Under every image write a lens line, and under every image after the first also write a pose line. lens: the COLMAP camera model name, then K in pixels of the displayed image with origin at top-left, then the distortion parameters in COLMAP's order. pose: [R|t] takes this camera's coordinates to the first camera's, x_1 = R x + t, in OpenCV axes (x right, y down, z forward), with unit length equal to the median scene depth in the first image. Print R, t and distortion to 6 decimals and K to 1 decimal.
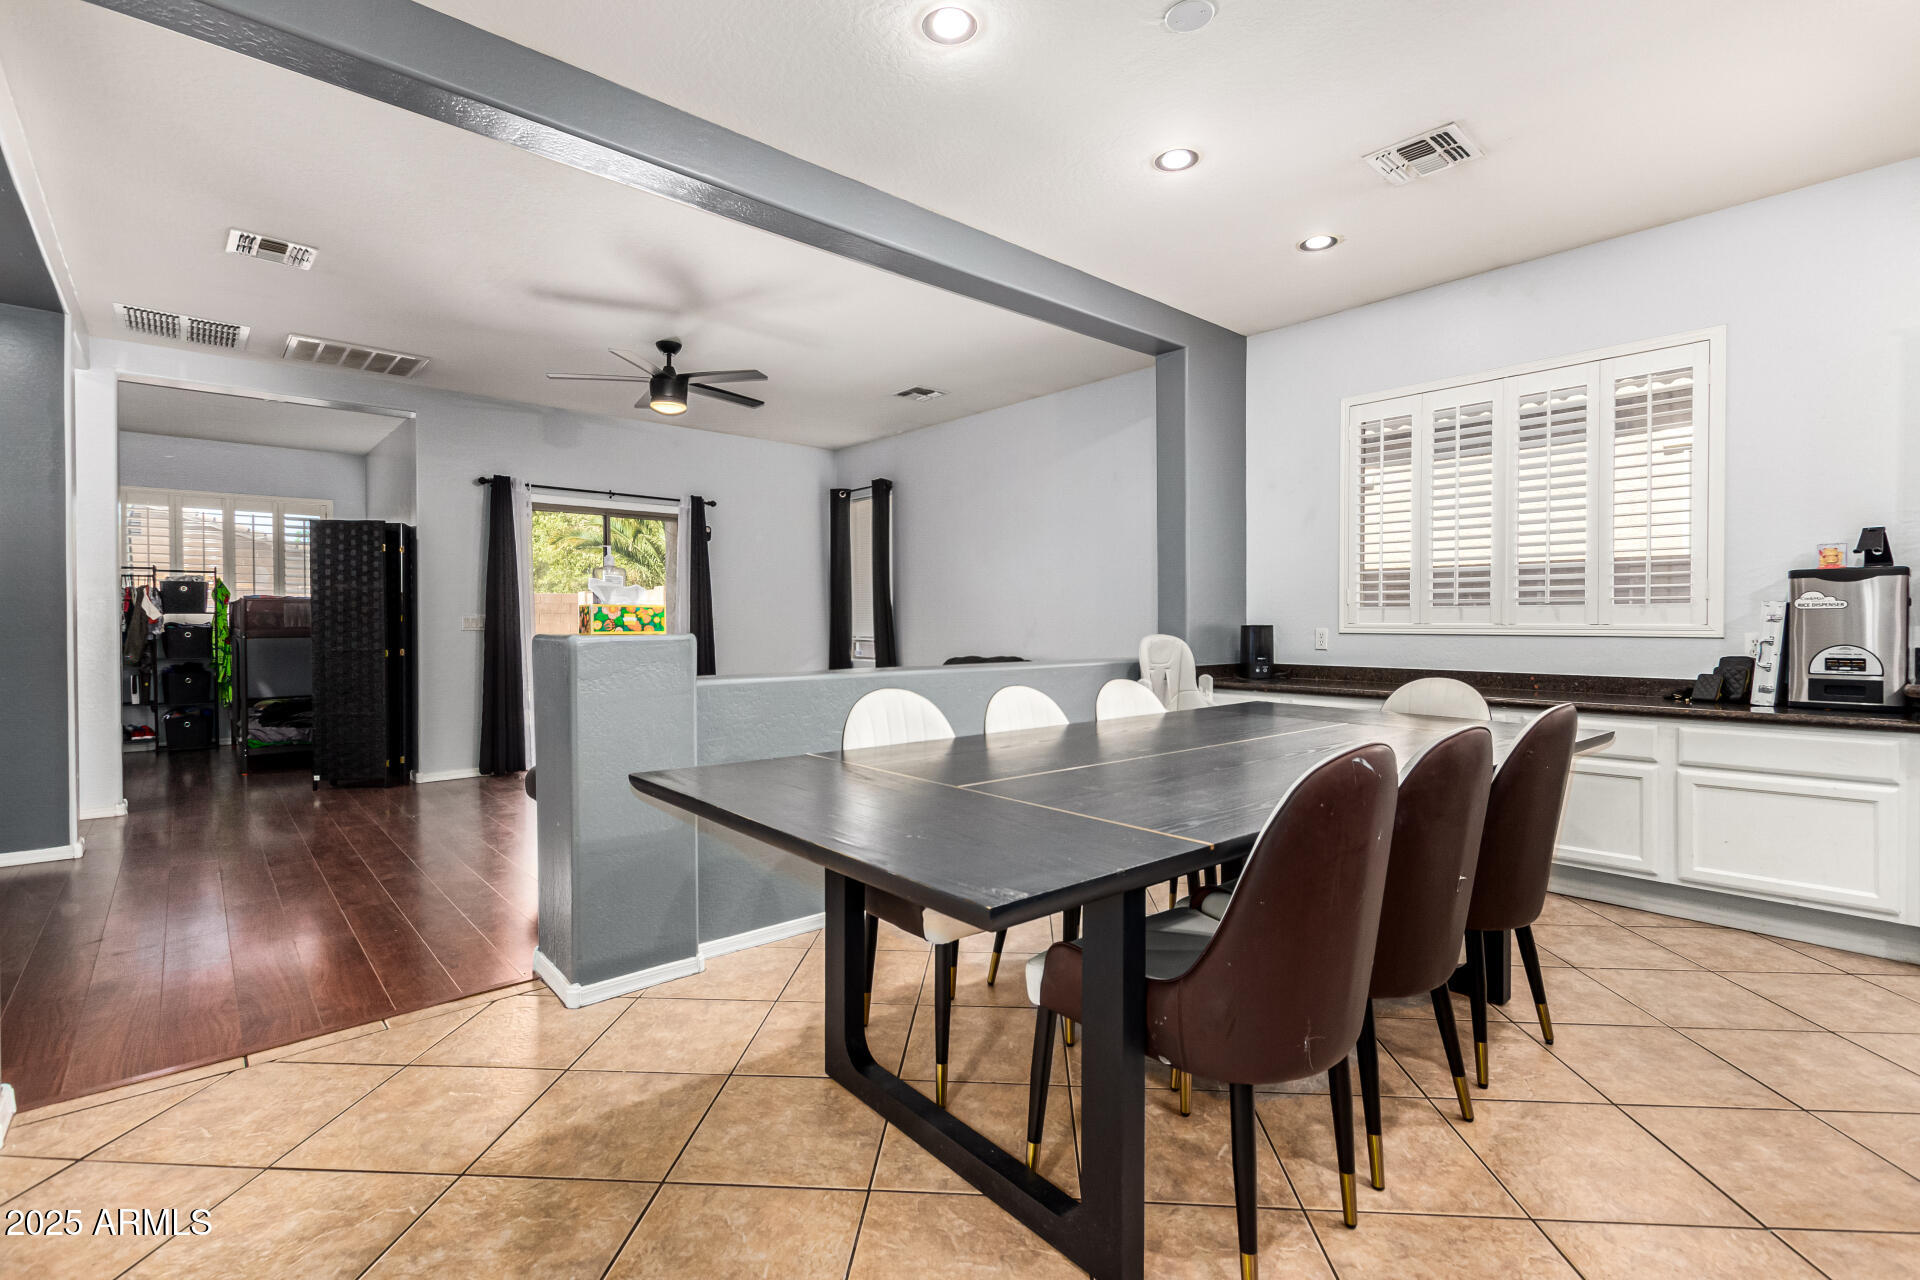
lens RADIAL K [[879.0, 0, 972.7], [0, 879.0, 627.8], [0, 0, 1]] dist [0.002441, 0.000208]
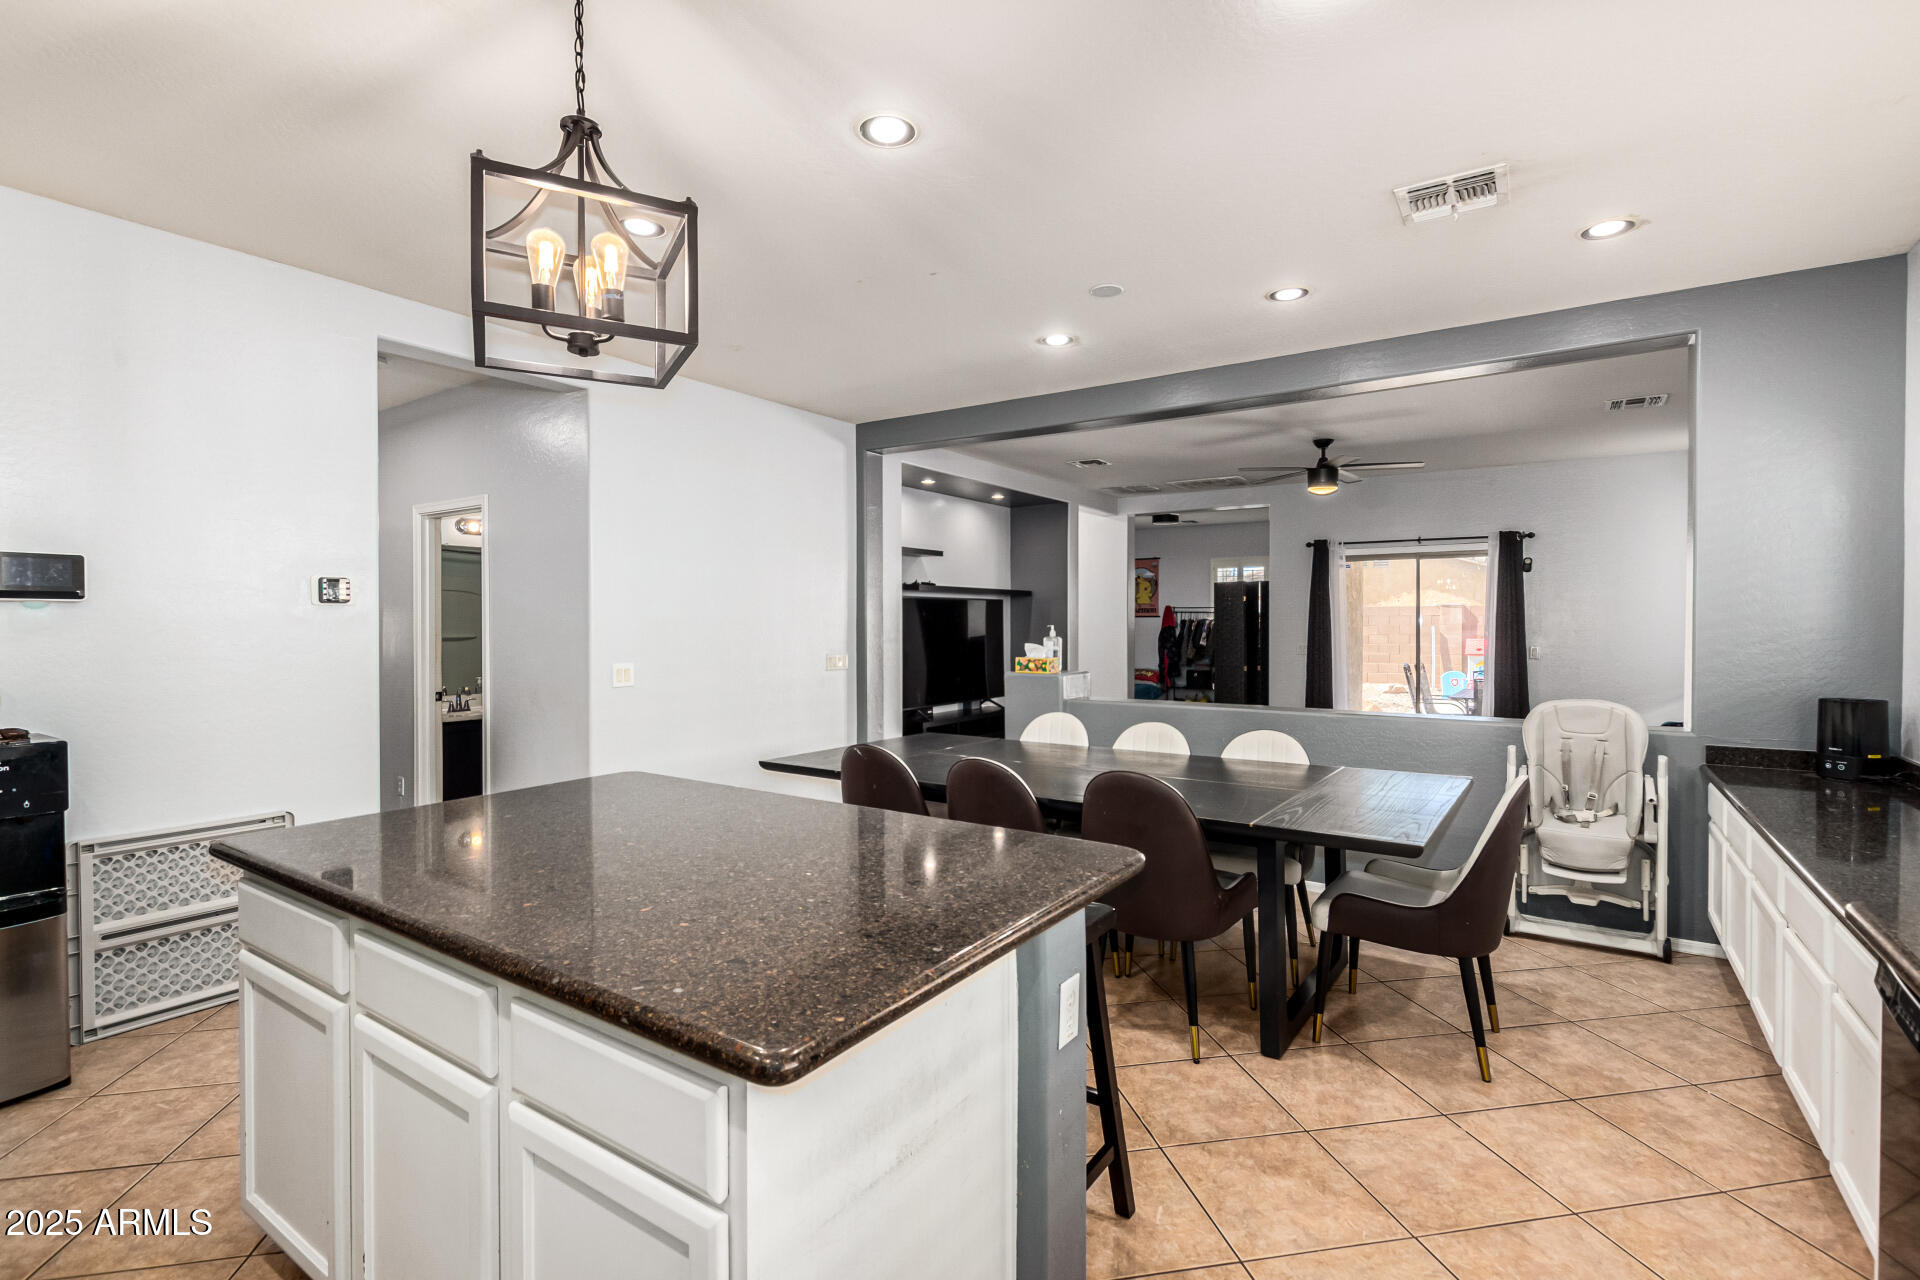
lens RADIAL K [[879.0, 0, 988.6], [0, 879.0, 625.7], [0, 0, 1]] dist [0.002441, 0.000208]
pose [[0.287757, 0.007249, -0.957676, 0.614727], [-0.009820, 0.999941, 0.004618, -0.044236], [0.957653, 0.008076, 0.287812, 0.138062]]
